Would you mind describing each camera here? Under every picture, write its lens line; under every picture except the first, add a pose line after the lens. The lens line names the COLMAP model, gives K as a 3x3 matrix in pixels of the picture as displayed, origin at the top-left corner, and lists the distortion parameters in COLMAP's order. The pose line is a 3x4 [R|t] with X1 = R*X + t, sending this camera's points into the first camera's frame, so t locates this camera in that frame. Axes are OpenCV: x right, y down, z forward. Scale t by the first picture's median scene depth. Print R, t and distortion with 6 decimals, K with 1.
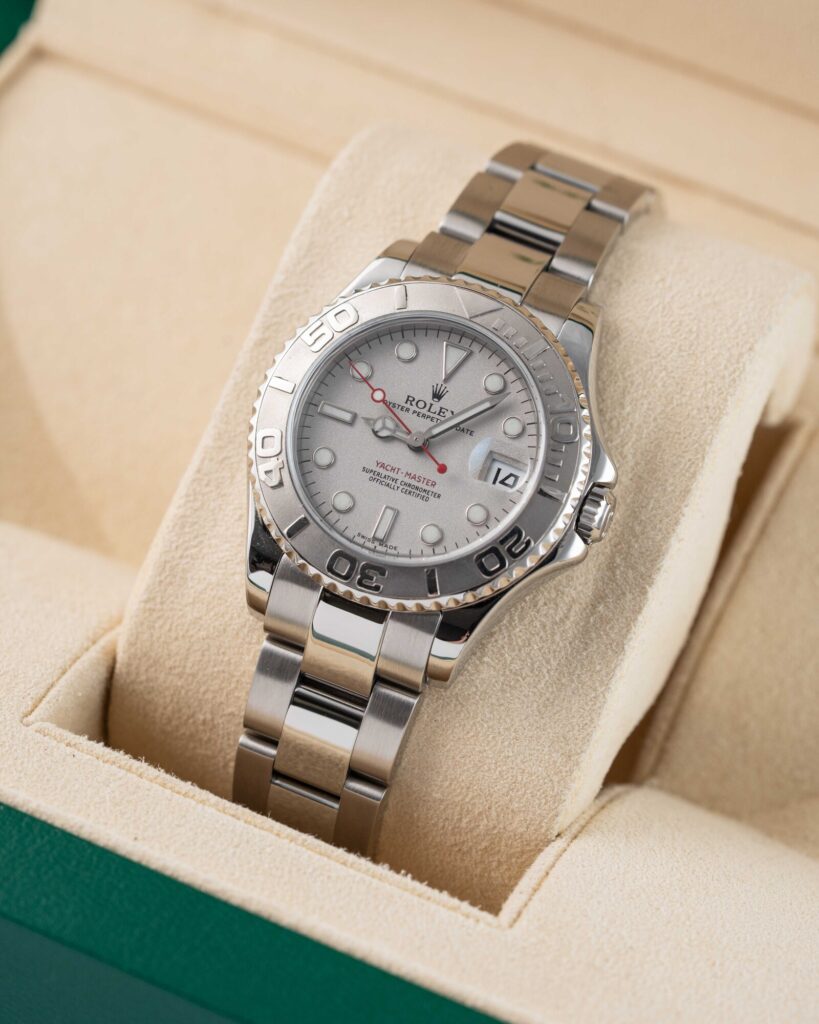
lens RADIAL K [[6787.1, 0, 408.8], [0, 6787.1, 510.8], [0, 0, 1]] dist [-0.280708, 0.000000]
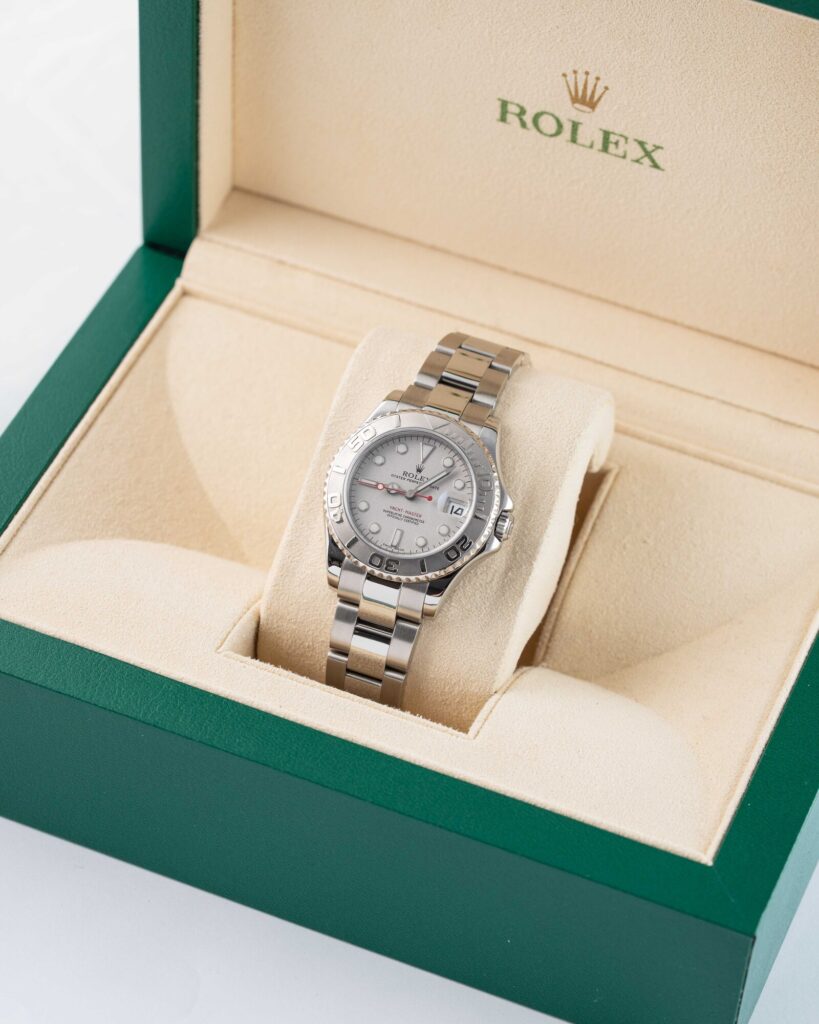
lens RADIAL K [[6787.1, 0, 409.8], [0, 6787.1, 512.7], [0, 0, 1]] dist [-0.280708, 0.000000]
pose [[0.997893, -0.063683, 0.012432, -0.023195], [0.063683, 0.997970, 0.000405, -0.005787], [-0.012433, 0.000387, 0.999923, -0.935237]]
